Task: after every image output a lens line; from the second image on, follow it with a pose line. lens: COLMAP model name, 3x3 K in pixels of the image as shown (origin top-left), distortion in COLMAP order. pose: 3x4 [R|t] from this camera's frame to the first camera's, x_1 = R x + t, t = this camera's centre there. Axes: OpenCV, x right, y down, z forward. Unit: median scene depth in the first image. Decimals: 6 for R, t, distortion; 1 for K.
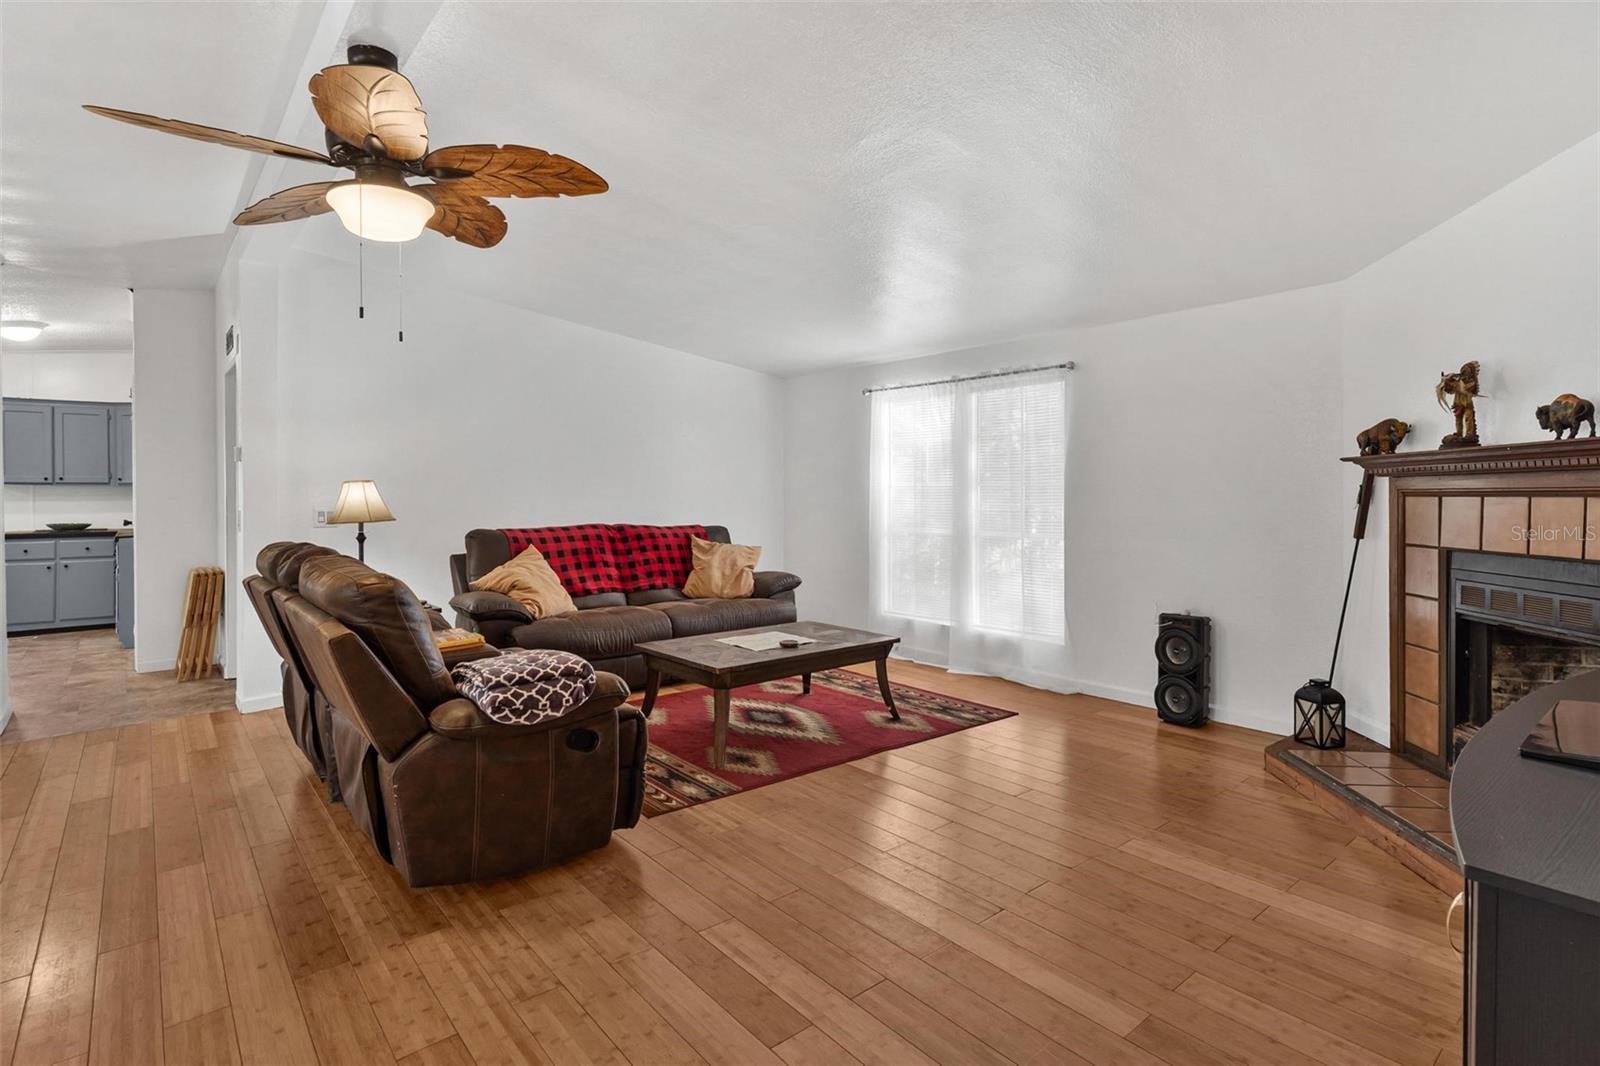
lens RADIAL K [[786.1, 0, 786.9], [0, 786.1, 506.5], [0, 0, 1]] dist [0.005432, 0.000358]
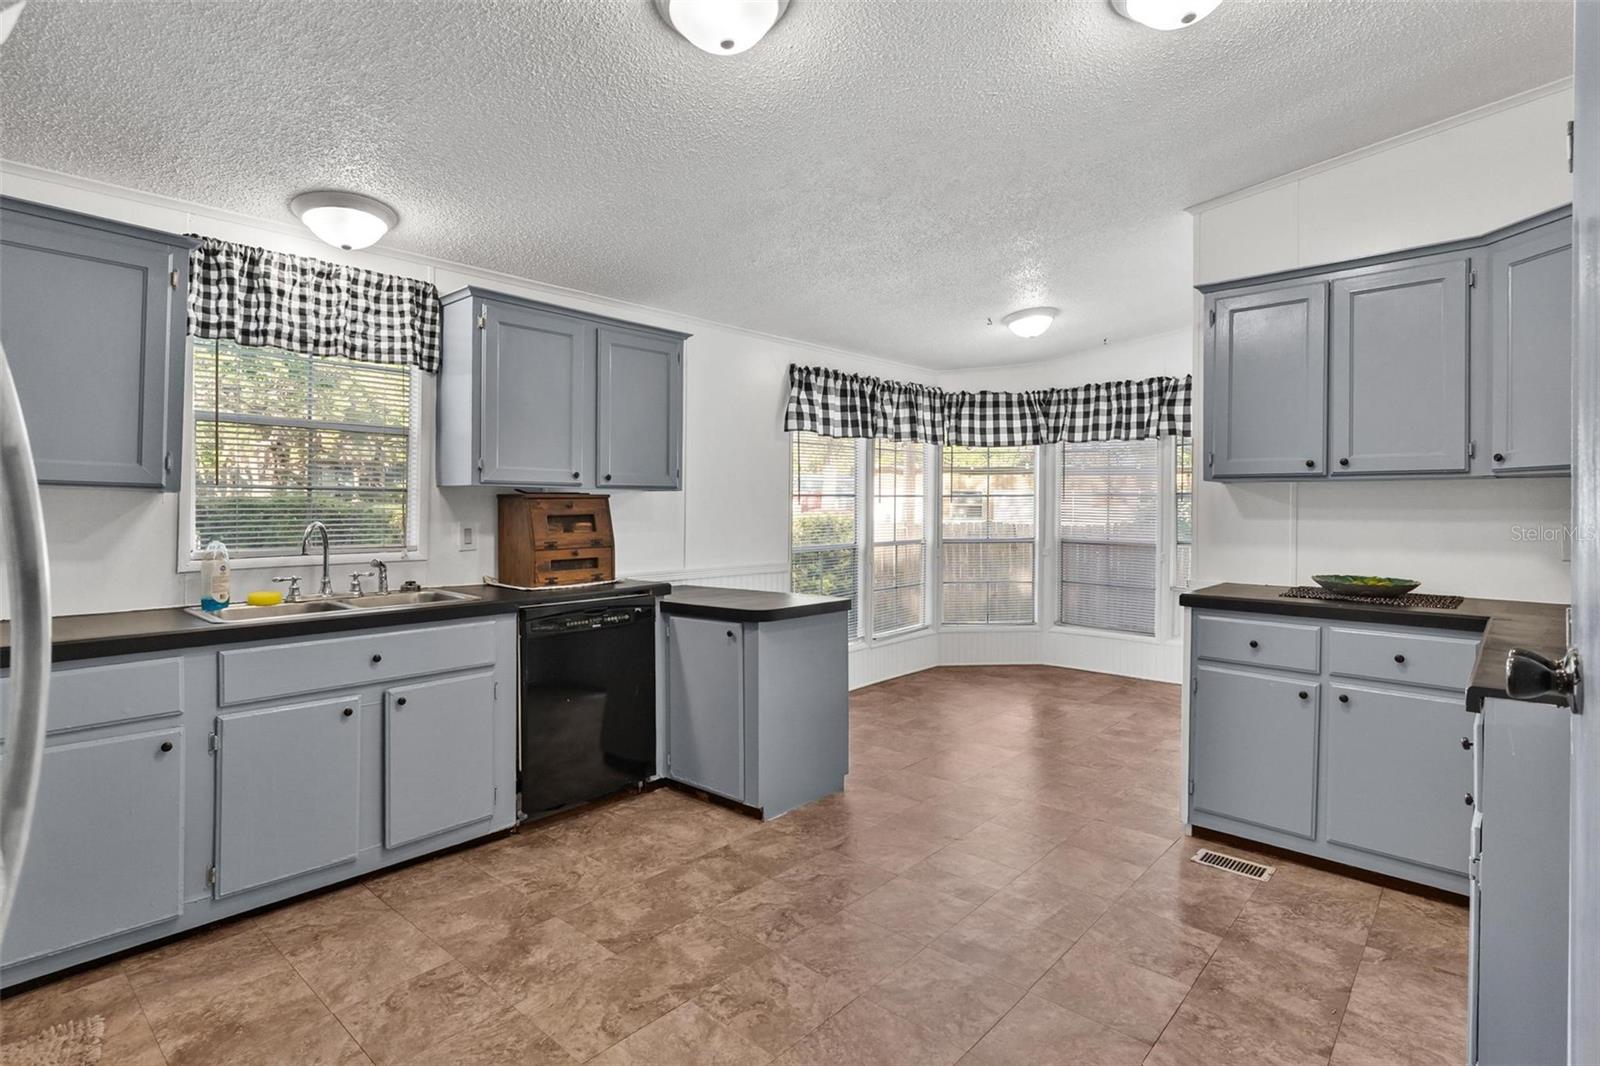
lens RADIAL K [[783.2, 0, 796.7], [0, 783.2, 509.4], [0, 0, 1]] dist [-0.001331, 0.000094]
pose [[0.137184, 0.007510, -0.990517, -1.204373], [-0.025180, 0.999675, 0.004092, -0.015197], [0.990225, 0.024380, 0.137328, 1.426863]]
